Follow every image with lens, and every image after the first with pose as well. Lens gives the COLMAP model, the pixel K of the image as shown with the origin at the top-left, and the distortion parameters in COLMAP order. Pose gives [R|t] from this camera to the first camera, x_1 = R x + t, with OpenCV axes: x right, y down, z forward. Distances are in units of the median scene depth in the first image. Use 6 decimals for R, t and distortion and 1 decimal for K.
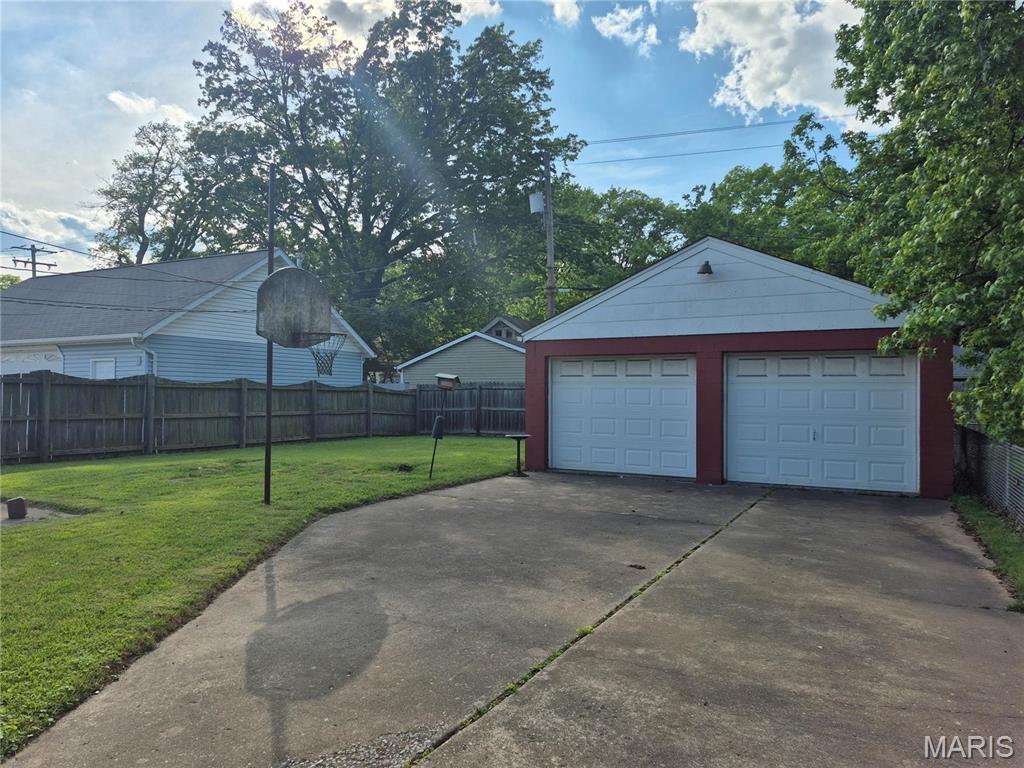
lens RADIAL K [[717.4, 0, 513.0], [0, 717.4, 385.5], [0, 0, 1]] dist [0.027614, -0.001526]
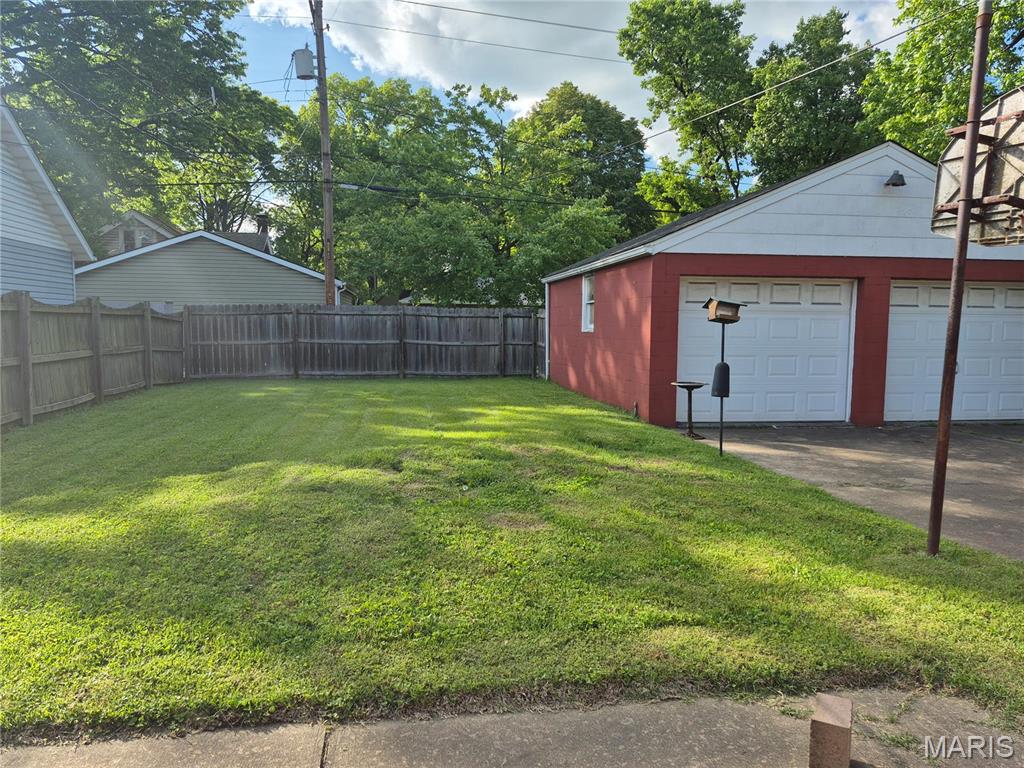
lens RADIAL K [[717.4, 0, 511.2], [0, 717.4, 385.6], [0, 0, 1]] dist [0.027614, -0.001526]
pose [[0.799055, -0.052015, 0.599004, -0.584325], [-0.012692, 0.994570, 0.103295, -0.001233], [-0.601124, -0.090141, 0.794056, 0.535135]]
